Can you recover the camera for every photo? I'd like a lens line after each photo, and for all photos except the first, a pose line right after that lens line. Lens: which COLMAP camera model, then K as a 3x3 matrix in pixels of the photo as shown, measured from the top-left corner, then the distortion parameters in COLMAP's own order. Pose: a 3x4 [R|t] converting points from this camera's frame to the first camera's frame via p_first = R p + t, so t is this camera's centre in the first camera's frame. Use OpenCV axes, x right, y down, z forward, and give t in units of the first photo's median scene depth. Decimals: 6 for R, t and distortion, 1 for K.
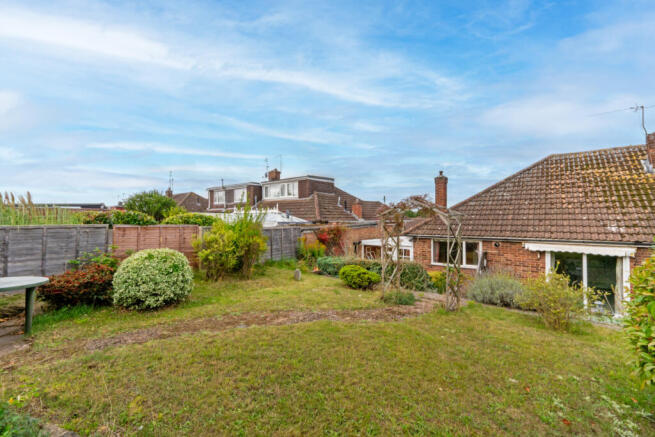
lens RADIAL K [[278.7, 0, 327.5], [0, 278.7, 218.5], [0, 0, 1]] dist [-0.000908, -0.000543]
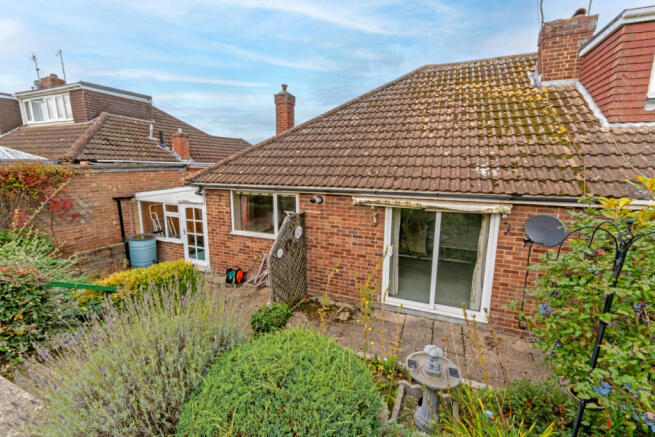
lens RADIAL K [[293.3, 0, 327.5], [0, 293.3, 218.5], [0, 0, 1]] dist [0.001611, 0.000180]
pose [[0.953595, -0.040775, 0.298317, 0.438041], [-0.012767, 0.984421, 0.175362, 0.025165], [-0.300820, -0.171033, 0.938219, 0.418550]]
